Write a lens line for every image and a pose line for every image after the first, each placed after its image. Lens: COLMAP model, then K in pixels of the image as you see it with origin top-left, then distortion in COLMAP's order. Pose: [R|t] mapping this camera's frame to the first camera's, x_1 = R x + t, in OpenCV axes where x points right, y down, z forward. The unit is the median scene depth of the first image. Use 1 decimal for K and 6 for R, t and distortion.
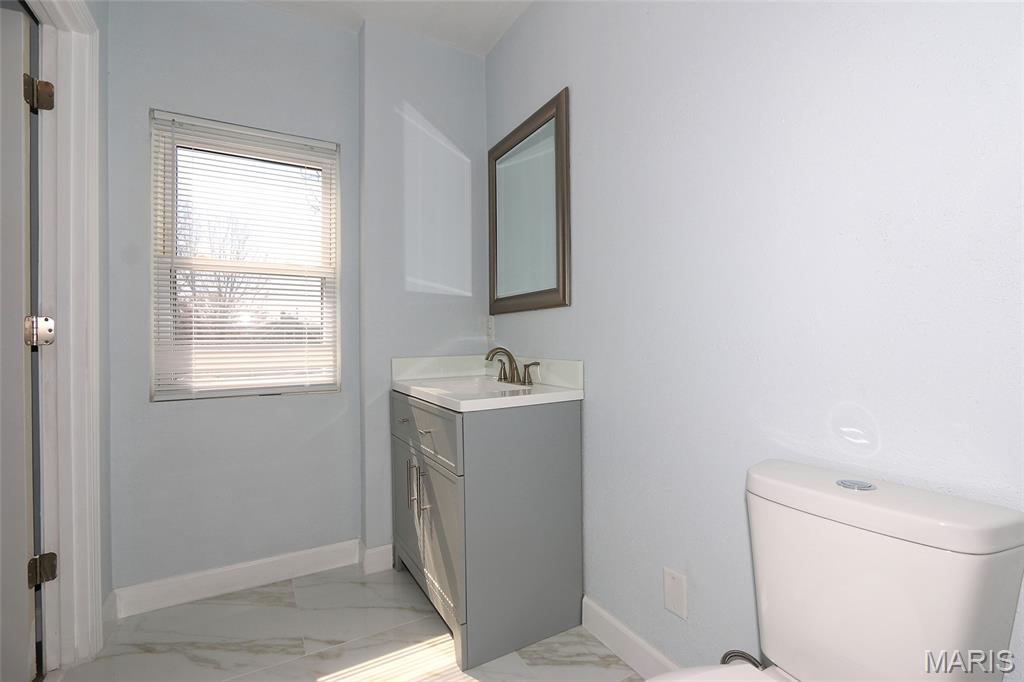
lens RADIAL K [[471.0, 0, 512.0], [0, 471.0, 341.0], [0, 0, 1]] dist [-0.003932, -0.000737]
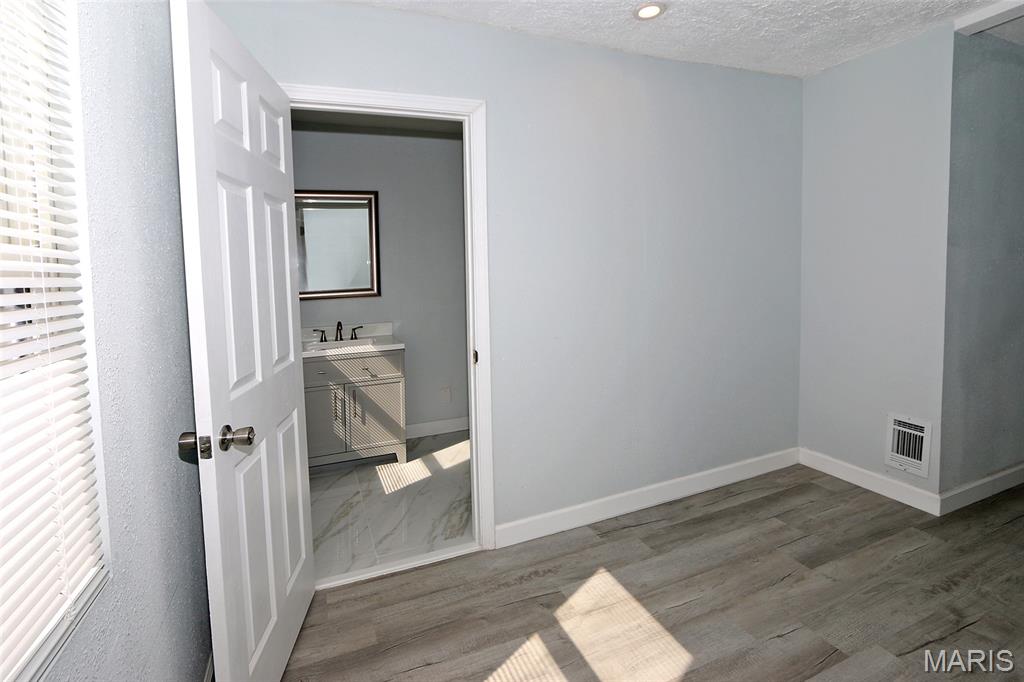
lens RADIAL K [[471.0, 0, 512.0], [0, 471.0, 341.0], [0, 0, 1]] dist [-0.003932, -0.000737]
pose [[0.108101, -0.140225, 0.984201, -1.735266], [0.046138, 0.989643, 0.135932, -0.124322], [-0.993069, 0.030714, 0.113451, 0.178530]]
